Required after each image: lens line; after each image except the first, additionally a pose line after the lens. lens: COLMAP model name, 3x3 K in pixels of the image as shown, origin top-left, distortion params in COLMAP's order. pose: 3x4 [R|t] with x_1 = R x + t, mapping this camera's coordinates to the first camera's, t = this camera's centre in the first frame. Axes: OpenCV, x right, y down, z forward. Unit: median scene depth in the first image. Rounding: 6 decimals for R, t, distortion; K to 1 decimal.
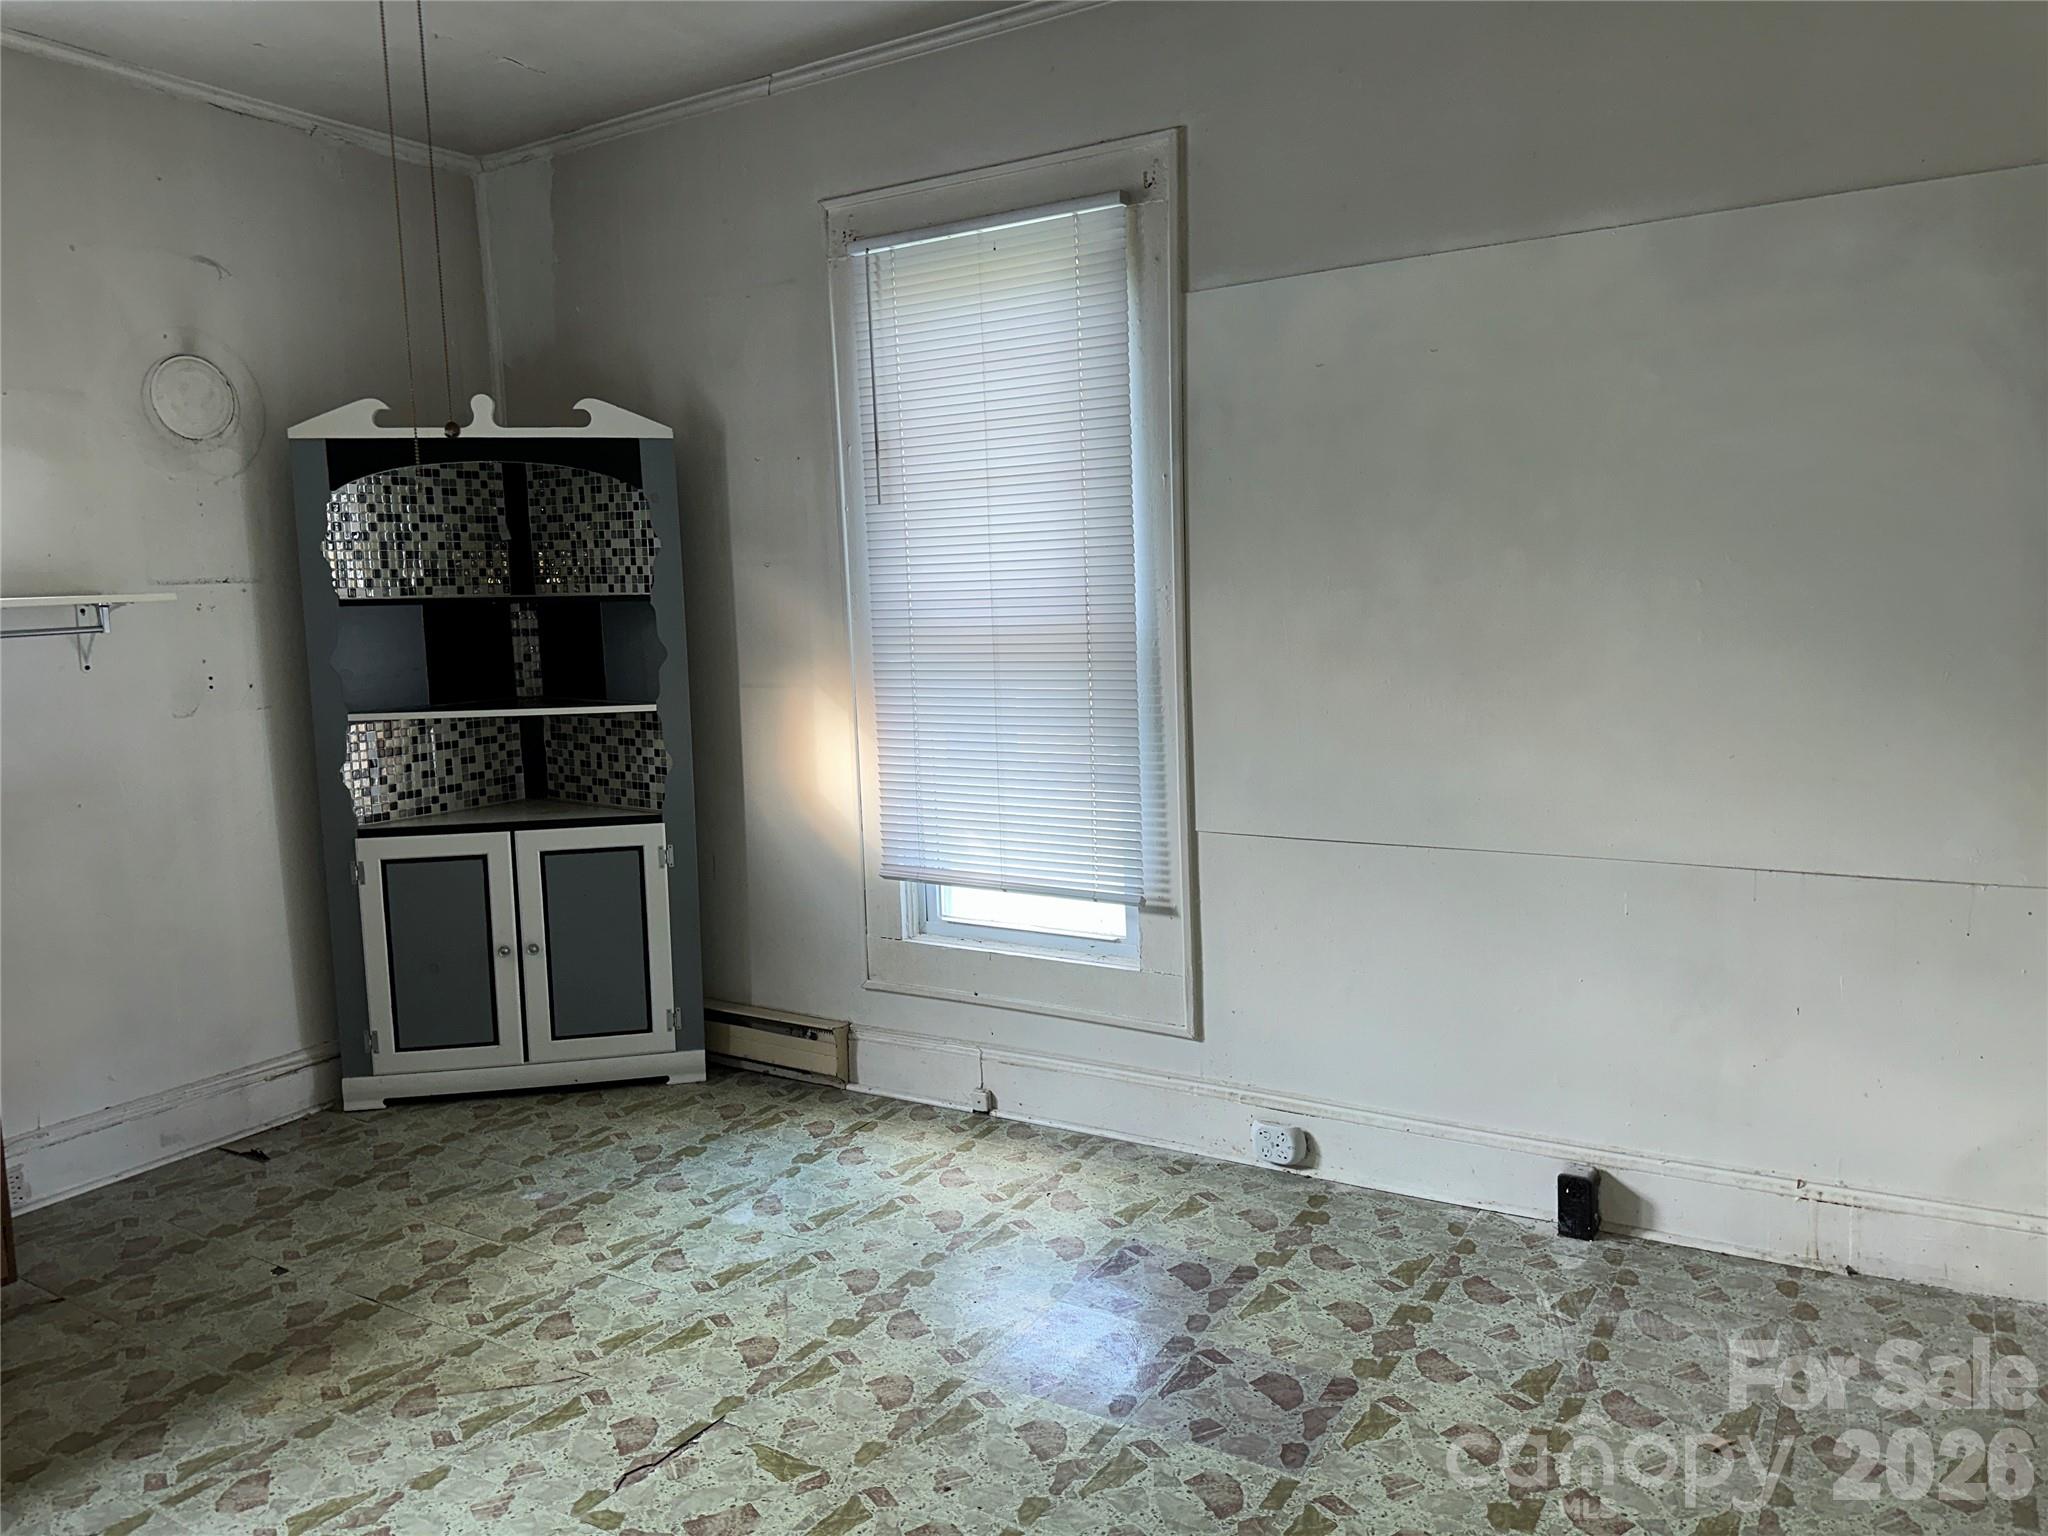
lens RADIAL K [[1450.3, 0, 1018.7], [0, 1450.3, 764.2], [0, 0, 1]] dist [0.027286, -0.051785]
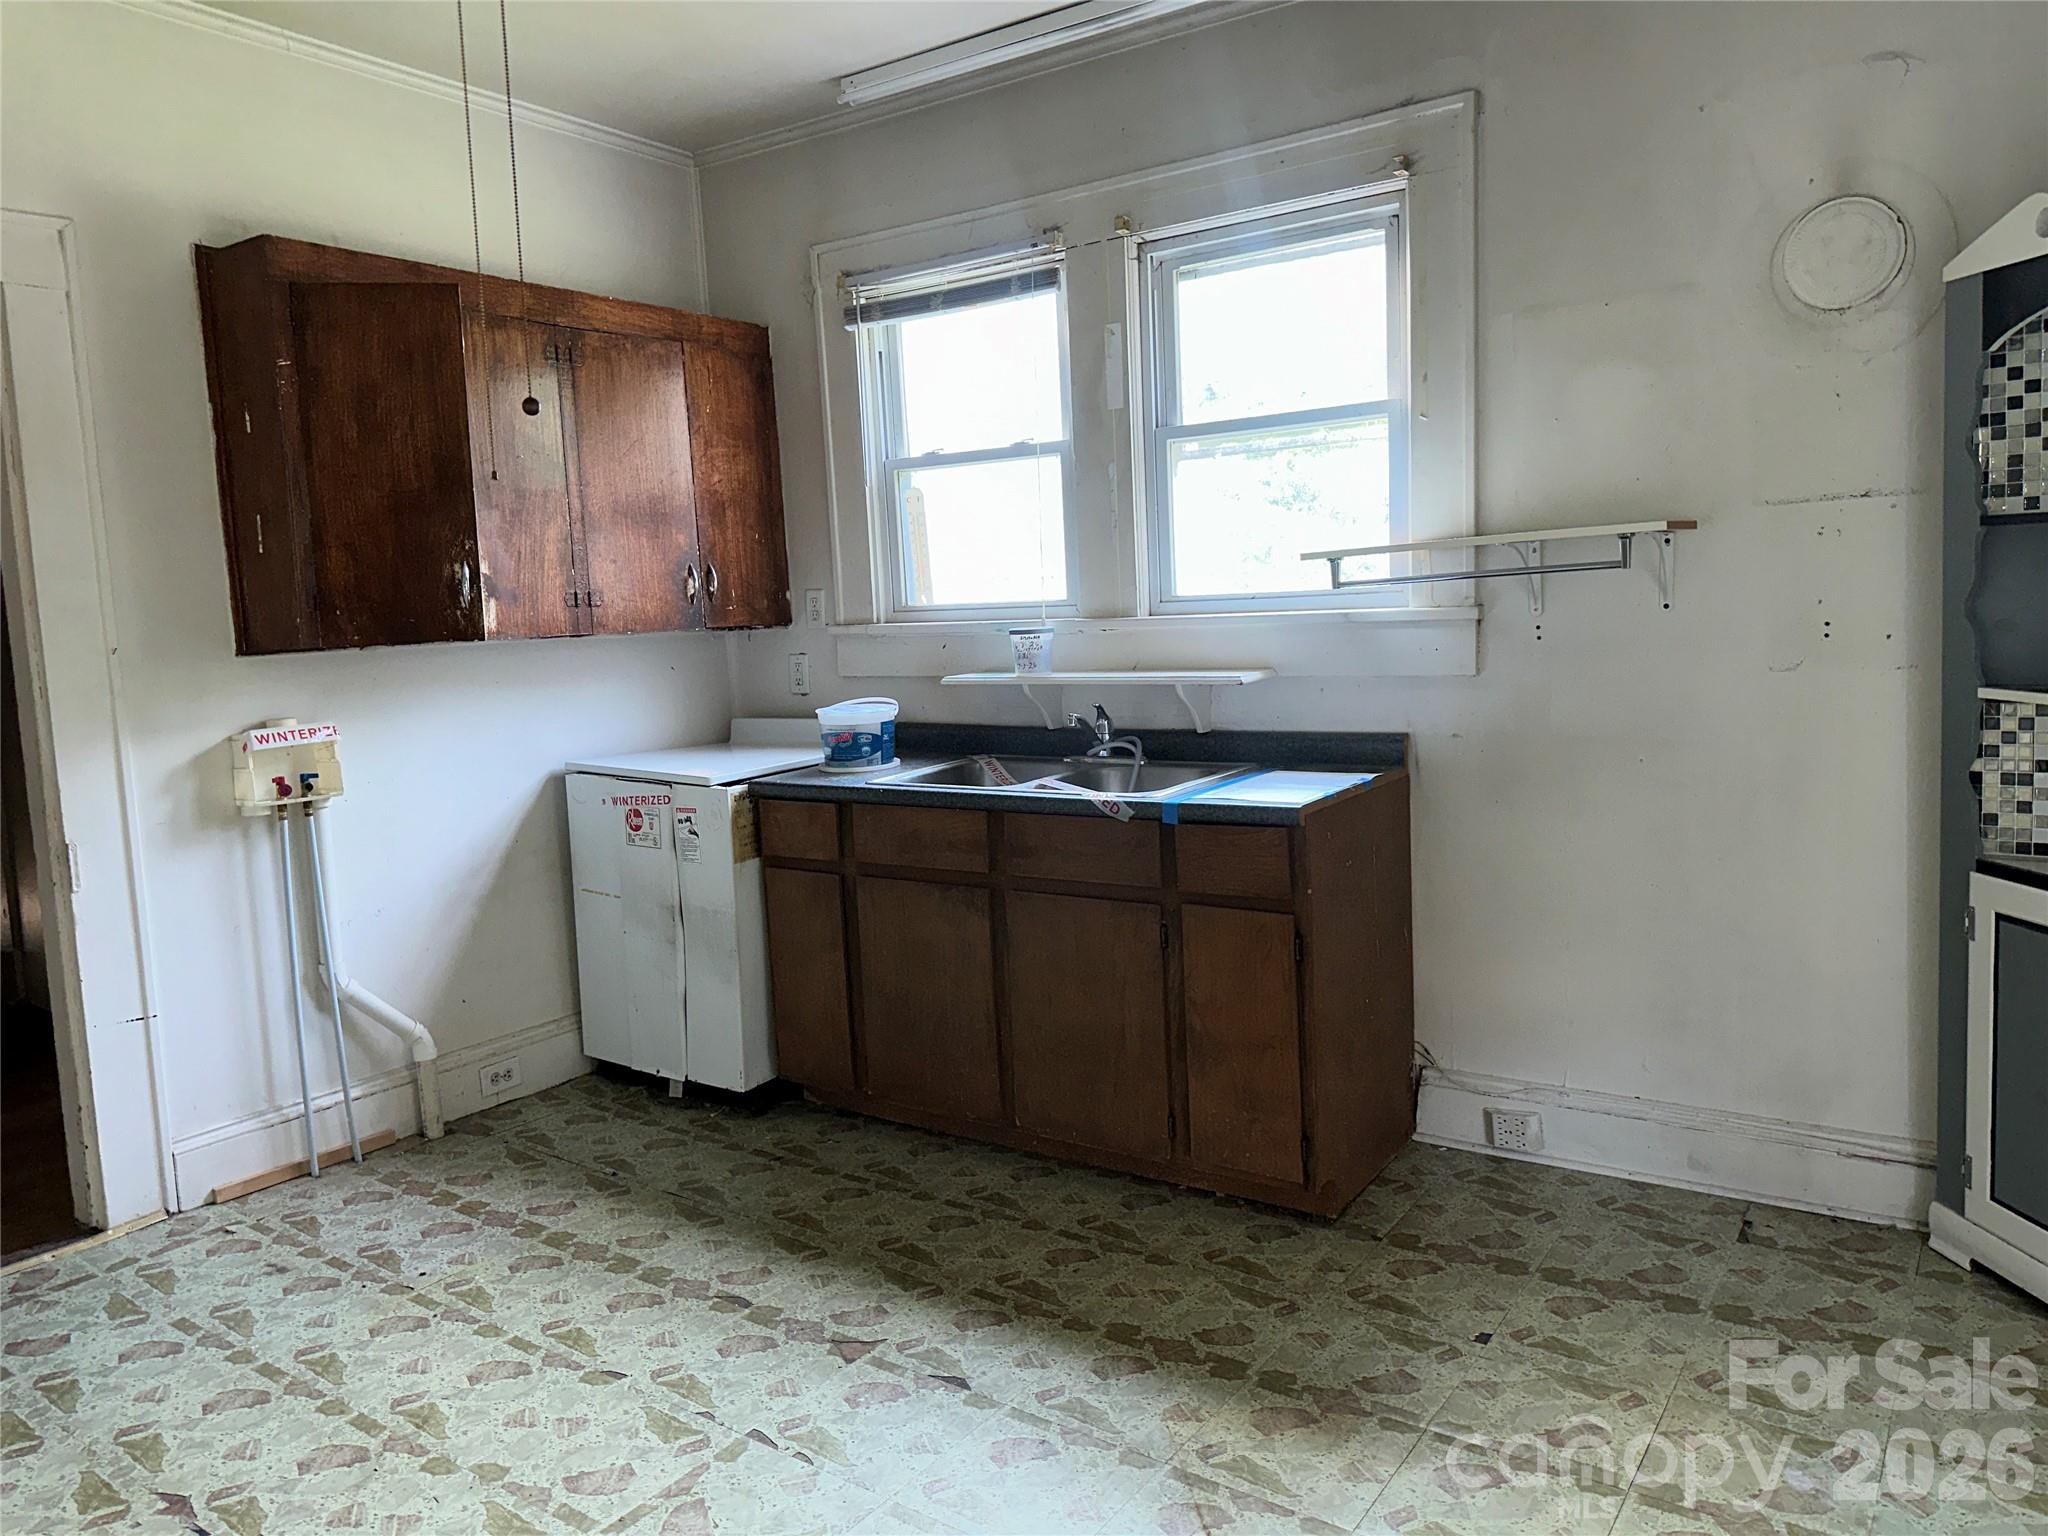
lens RADIAL K [[1450.3, 0, 1027.3], [0, 1450.3, 759.8], [0, 0, 1]] dist [0.027286, -0.051785]
pose [[-0.061230, 0.148007, -0.987089, 0.244571], [-0.070708, 0.985817, 0.152203, -0.076883], [0.995616, 0.079115, -0.049897, 0.635931]]
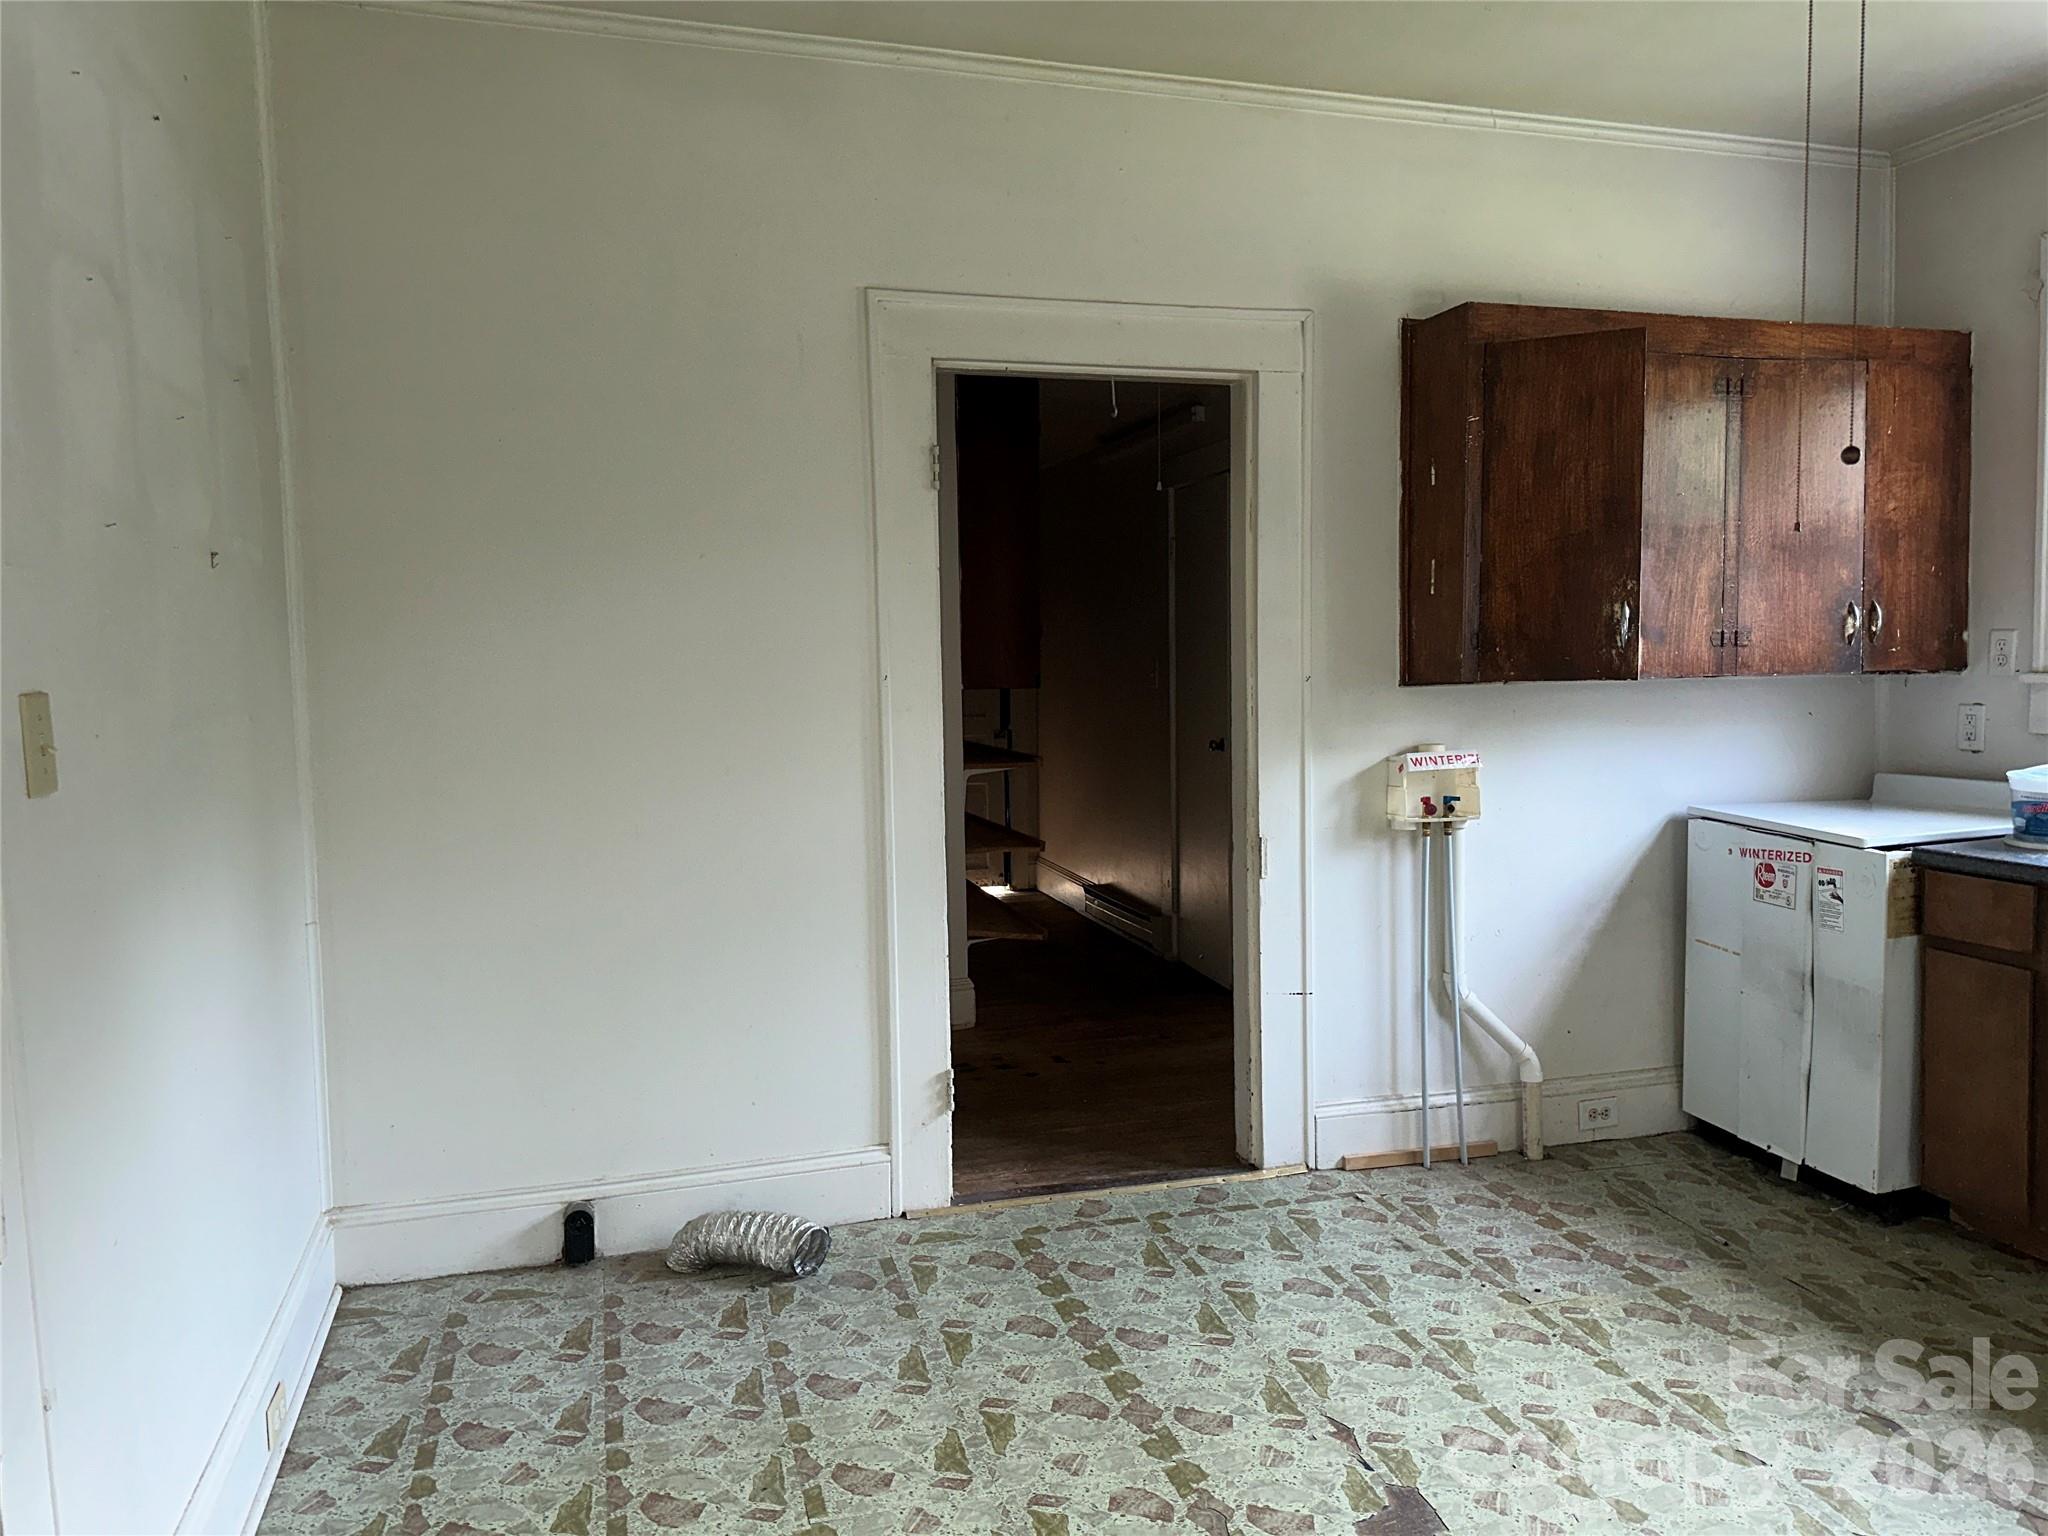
lens RADIAL K [[1450.3, 0, 1020.1], [0, 1450.3, 765.0], [0, 0, 1]] dist [0.027286, -0.051785]
pose [[-0.690678, 0.100410, -0.716158, 0.269595], [-0.040467, 0.983395, 0.176906, -0.079912], [0.722030, 0.151166, -0.675146, 0.605746]]
